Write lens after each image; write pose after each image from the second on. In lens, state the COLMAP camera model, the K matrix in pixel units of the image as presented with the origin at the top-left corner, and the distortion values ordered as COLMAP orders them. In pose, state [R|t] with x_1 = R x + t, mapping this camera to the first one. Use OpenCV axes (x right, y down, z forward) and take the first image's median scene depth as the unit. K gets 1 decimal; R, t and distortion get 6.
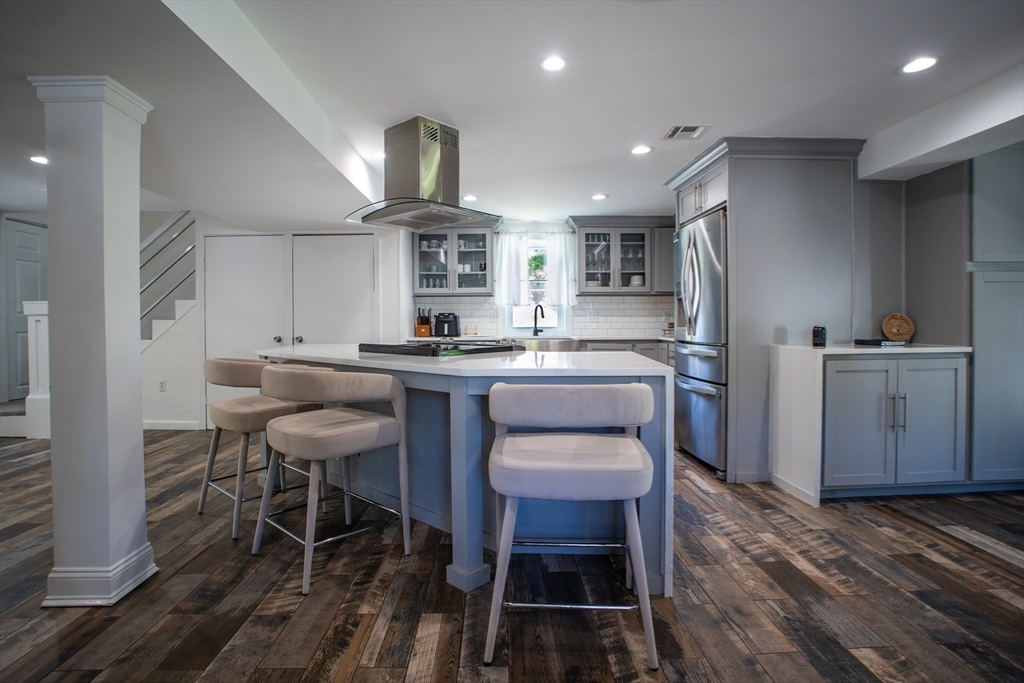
lens RADIAL K [[508.8, 0, 513.2], [0, 508.8, 324.3], [0, 0, 1]] dist [-0.000588, -0.000013]
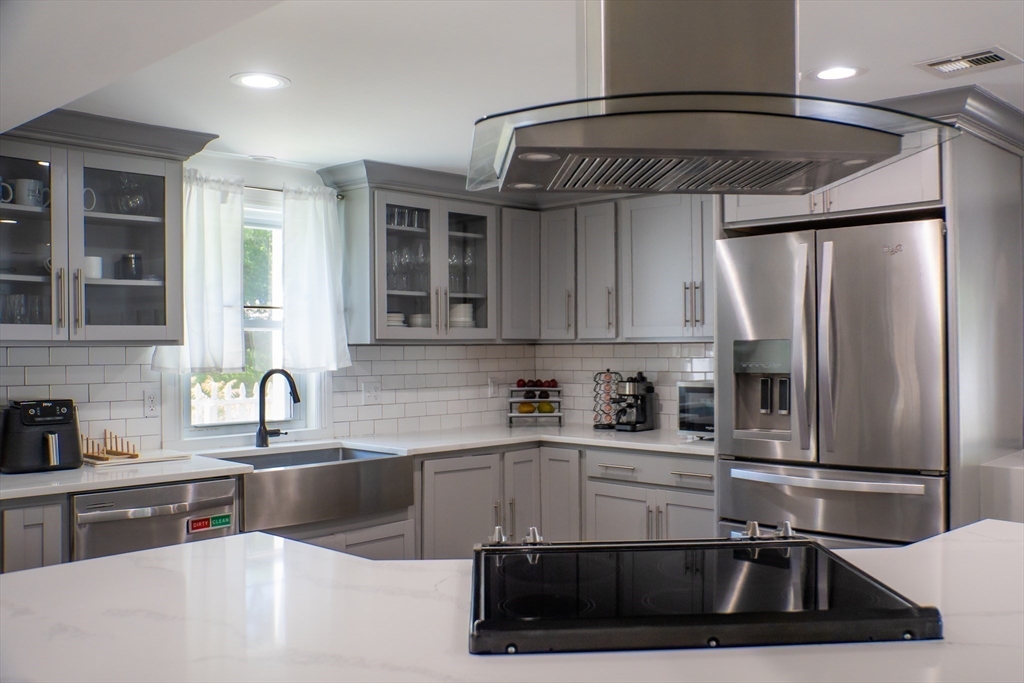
lens RADIAL K [[956.3, 0, 512.0], [0, 956.3, 341.5], [0, 0, 1]] dist [0.005054, 0.007444]
pose [[0.726355, 0.002543, 0.687315, -0.340864], [0.008963, 0.999873, -0.013171, -0.049464], [-0.687261, 0.015727, 0.726240, 0.332645]]
